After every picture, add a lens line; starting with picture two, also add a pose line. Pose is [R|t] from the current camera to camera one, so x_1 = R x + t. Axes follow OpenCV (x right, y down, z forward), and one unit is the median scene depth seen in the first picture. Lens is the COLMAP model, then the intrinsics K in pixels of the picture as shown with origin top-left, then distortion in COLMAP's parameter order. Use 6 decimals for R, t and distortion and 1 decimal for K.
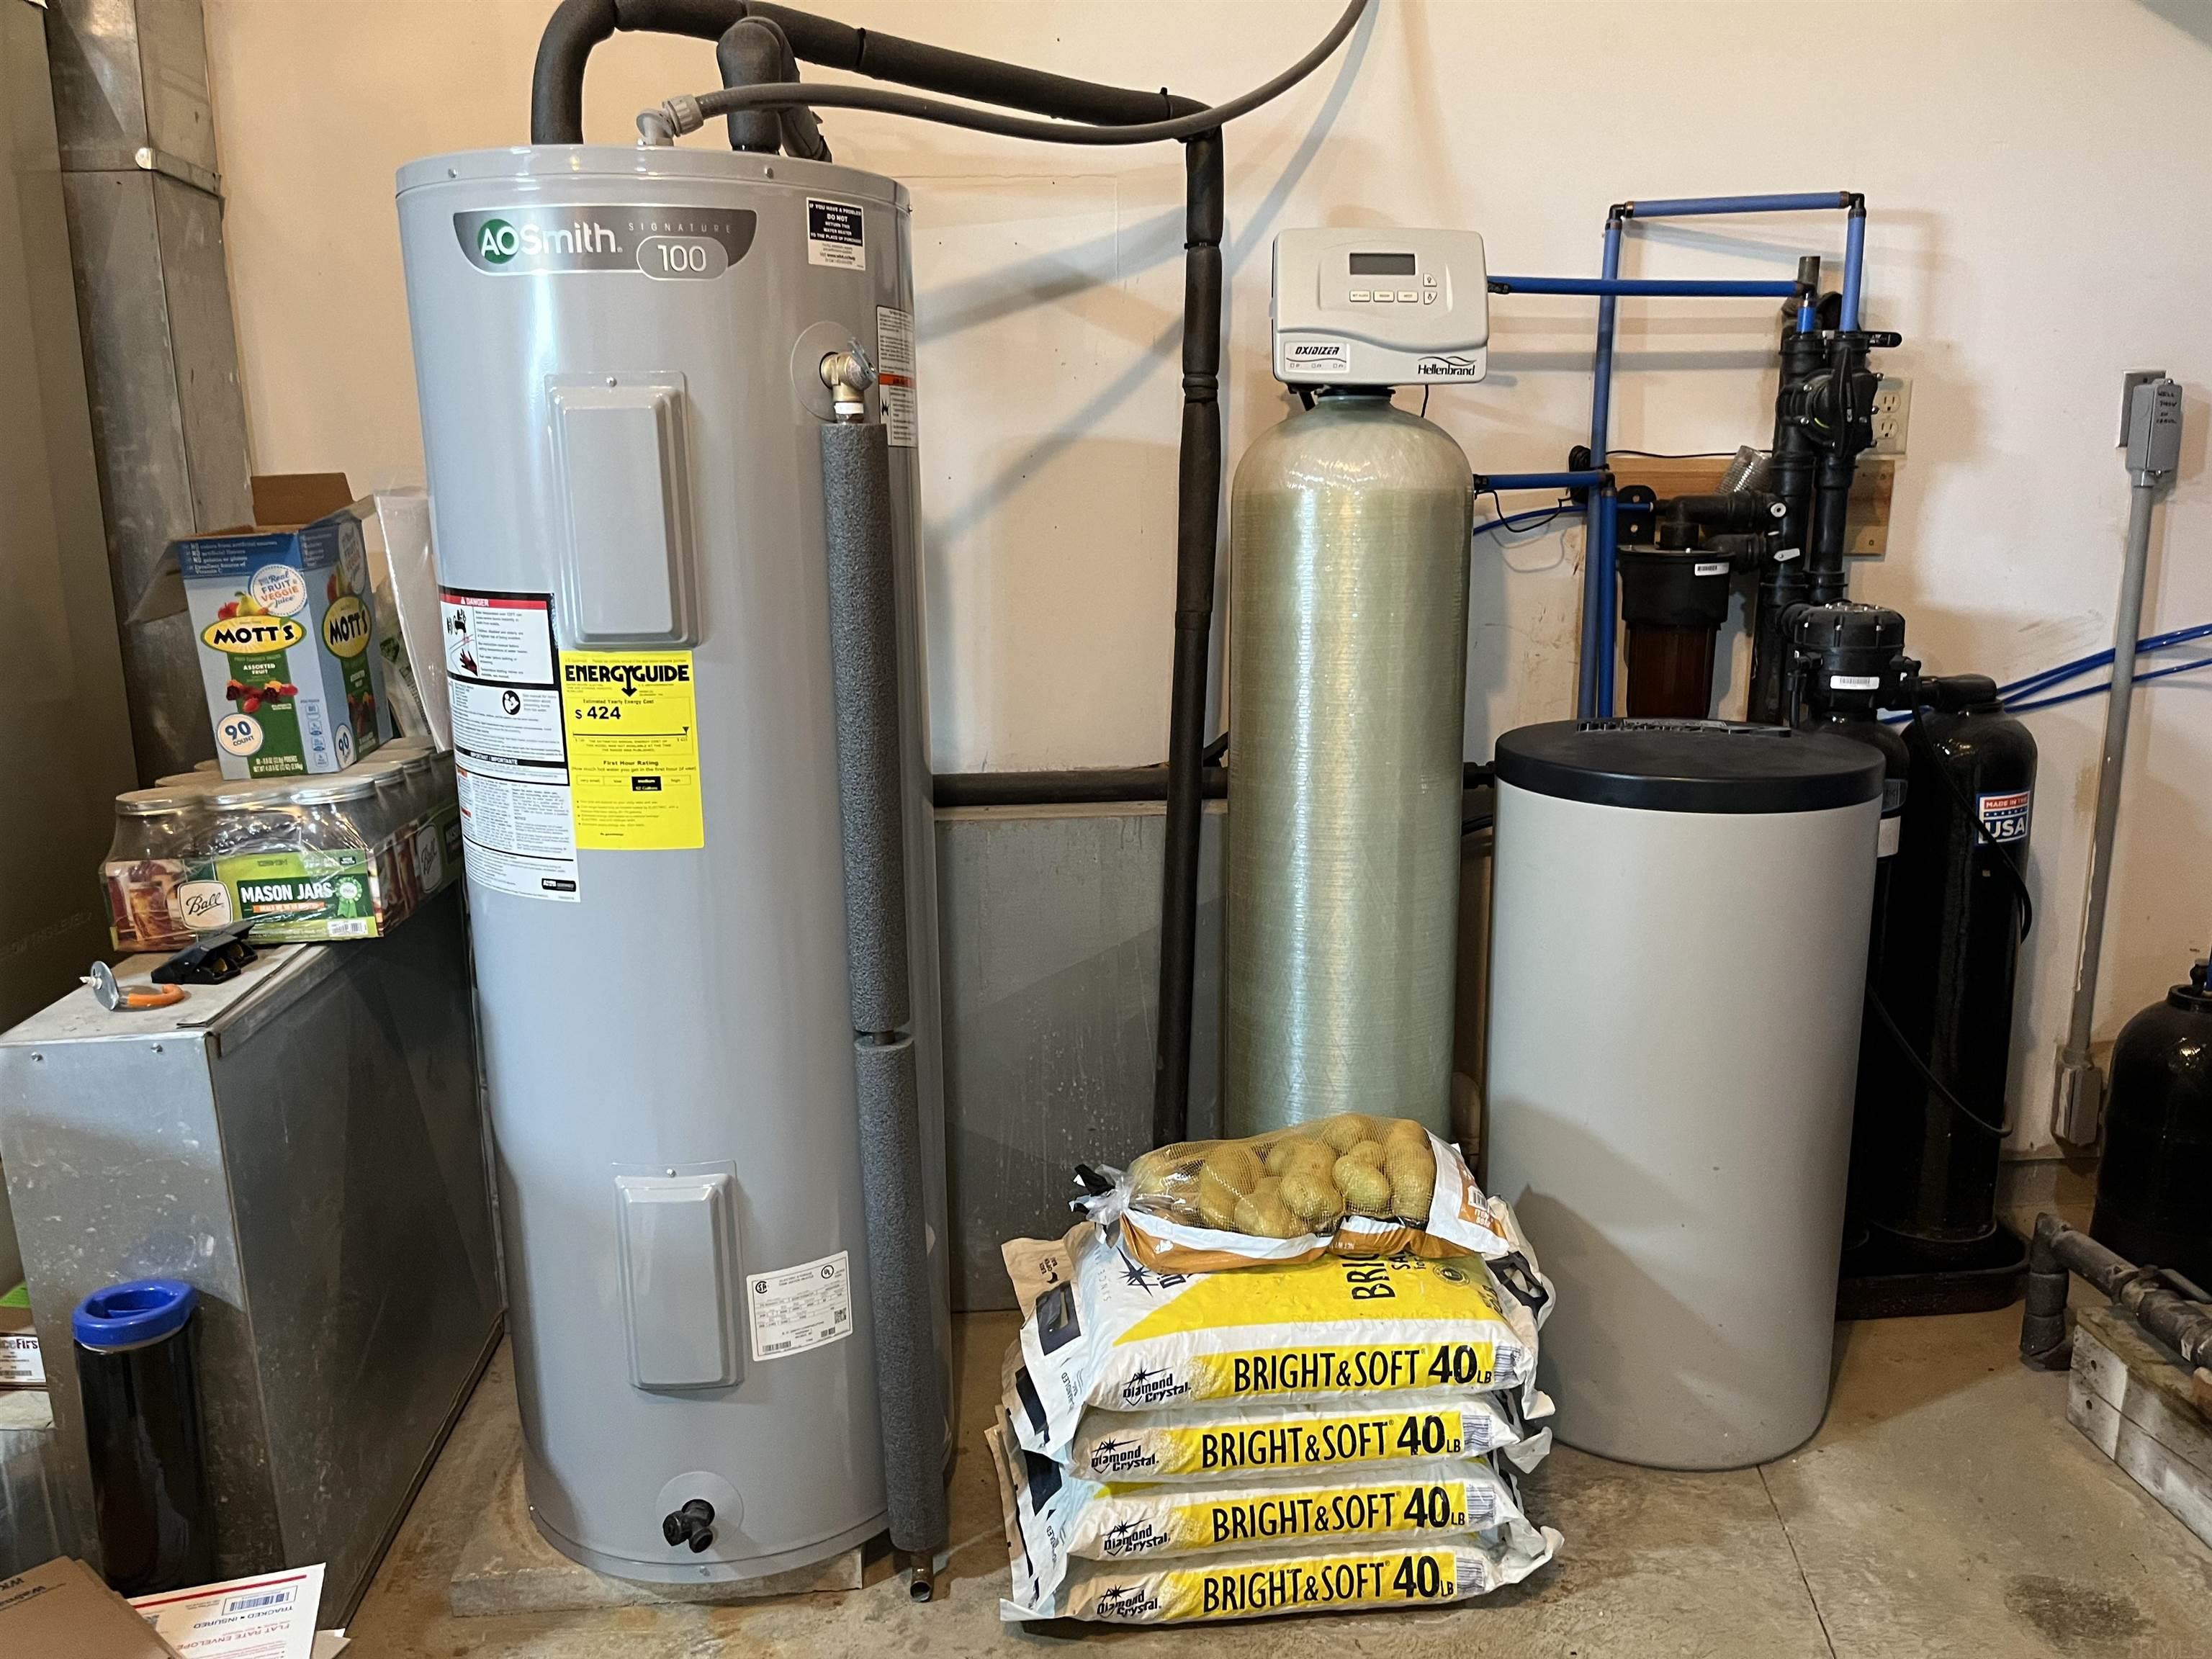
lens RADIAL K [[1691.6, 0, 1119.5], [0, 1691.6, 837.8], [0, 0, 1]] dist [0.061290, -0.071836]
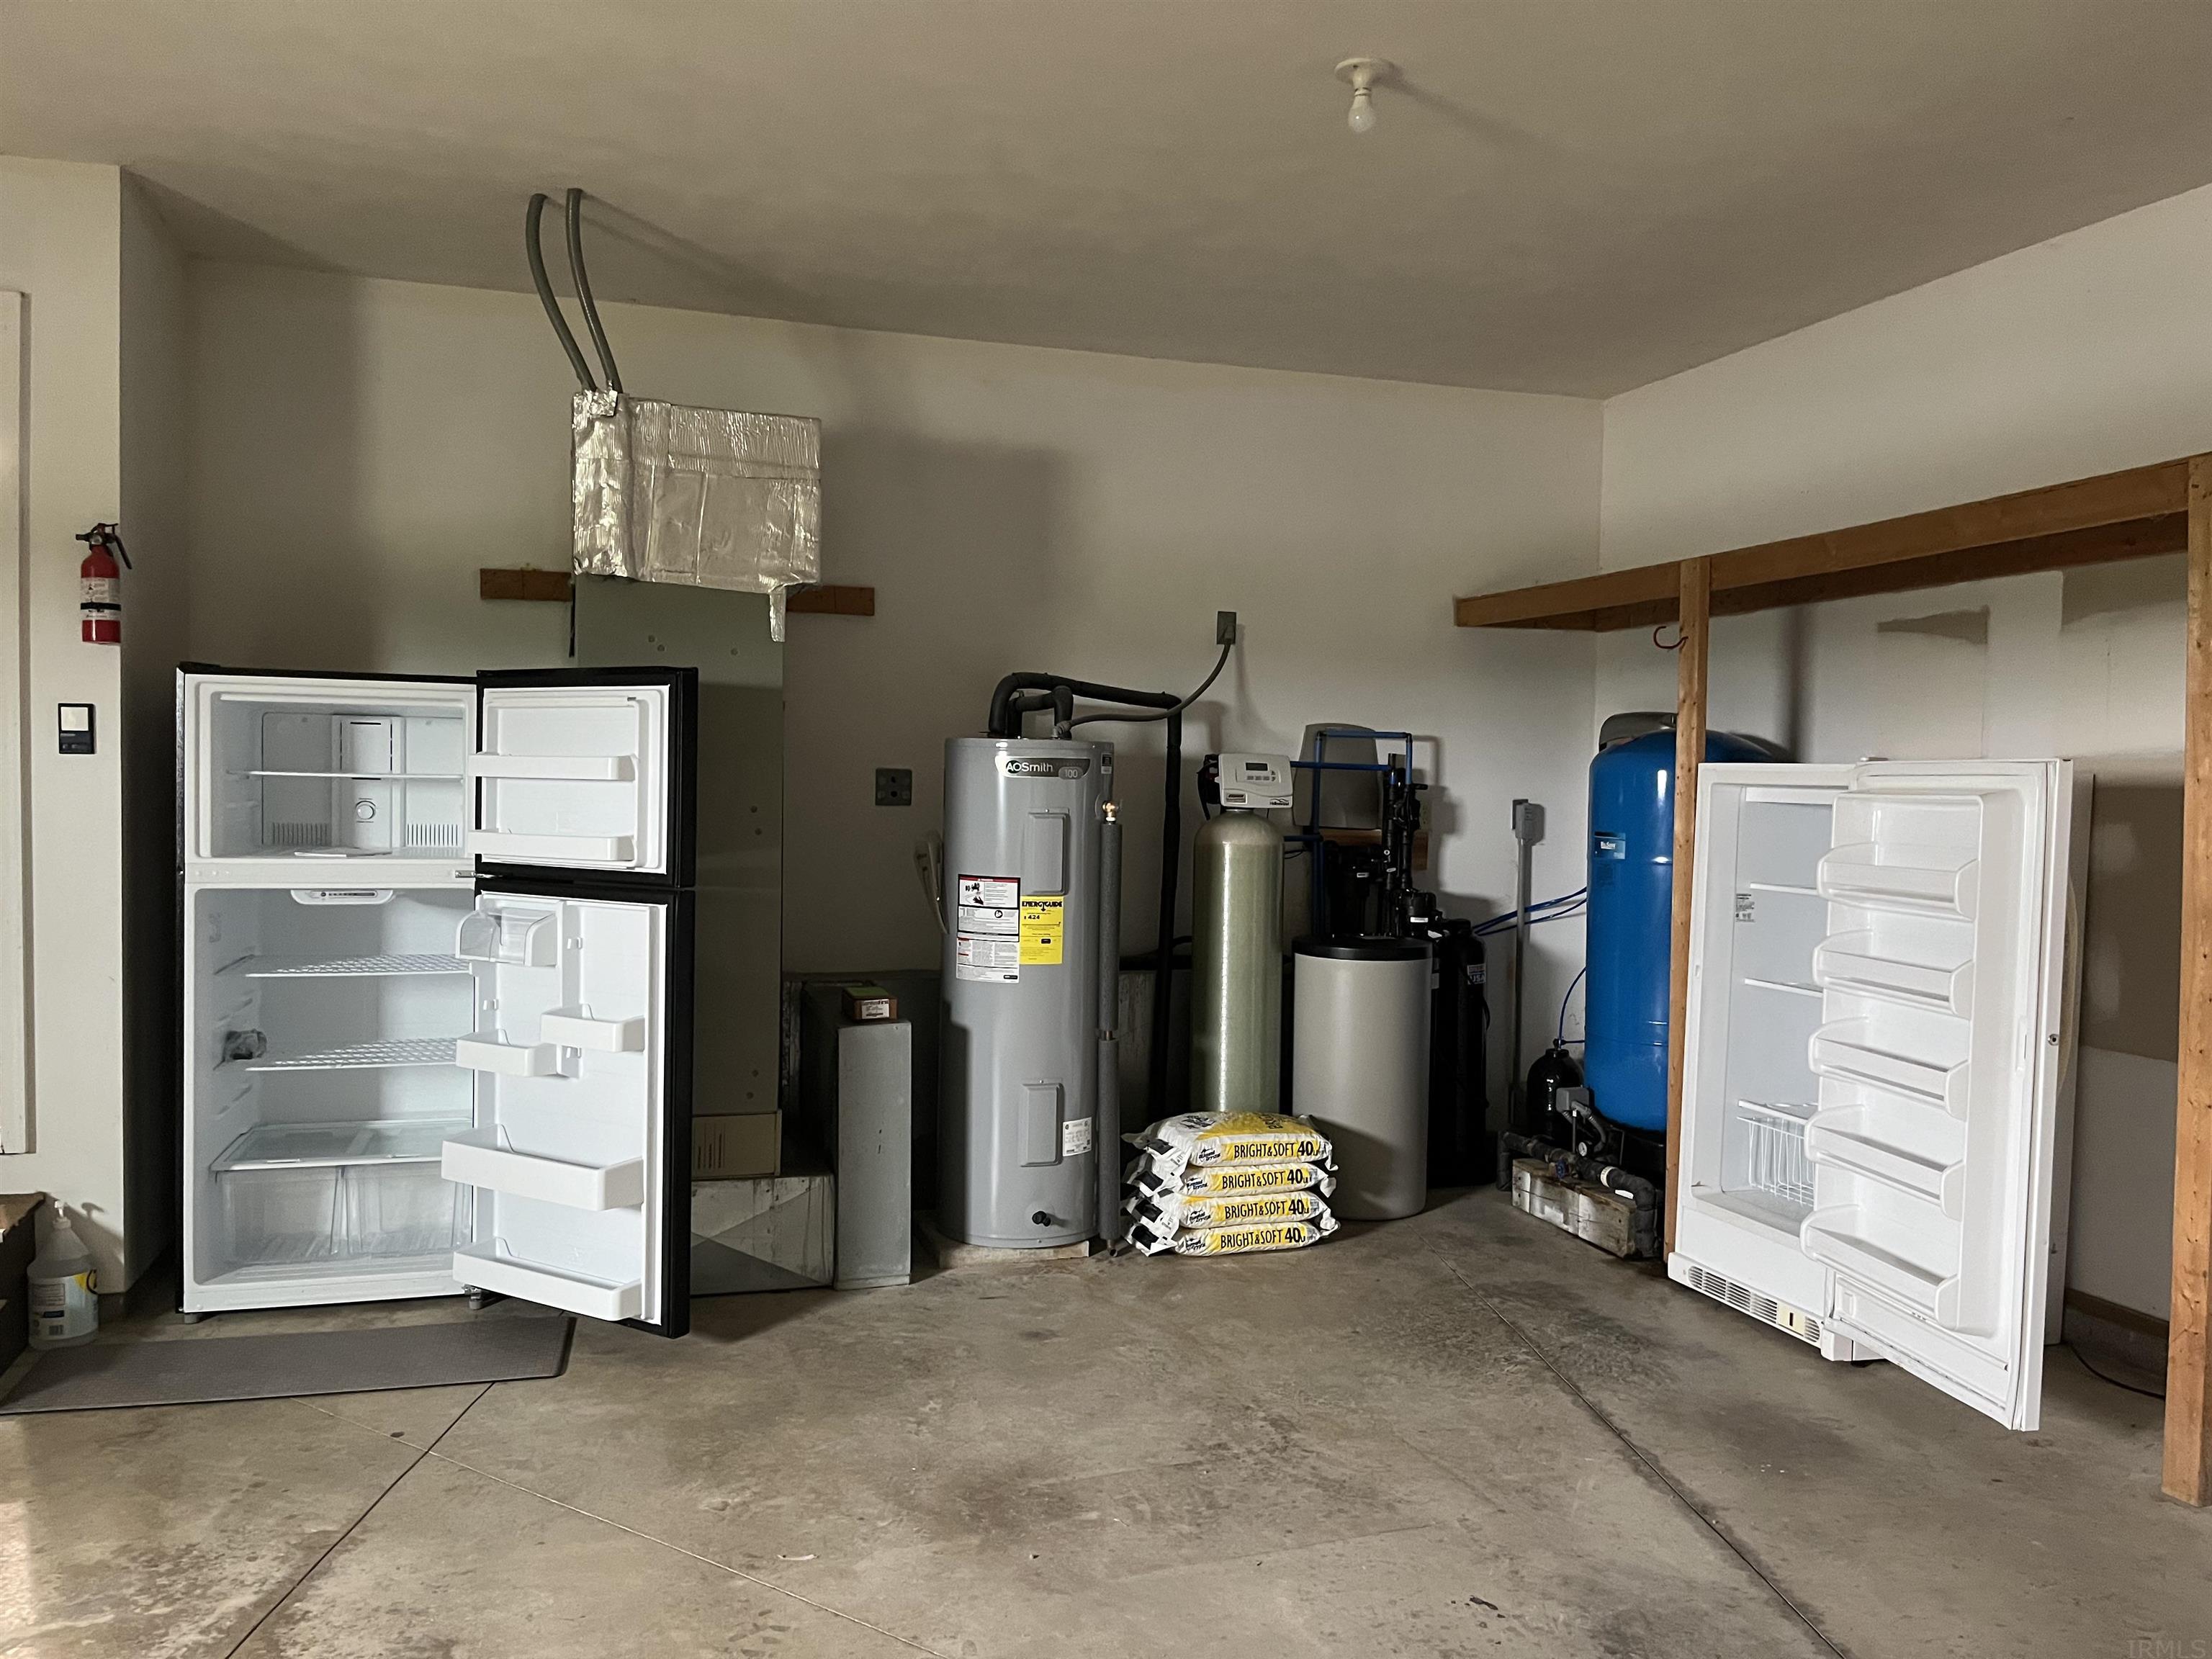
lens RADIAL K [[1691.6, 0, 1096.3], [0, 1691.6, 831.9], [0, 0, 1]] dist [0.061290, -0.071836]
pose [[0.973853, 0.017907, 0.226474, -0.690995], [0.023265, 0.983787, -0.177827, 0.246090], [-0.225986, 0.178446, 0.957647, -1.505241]]
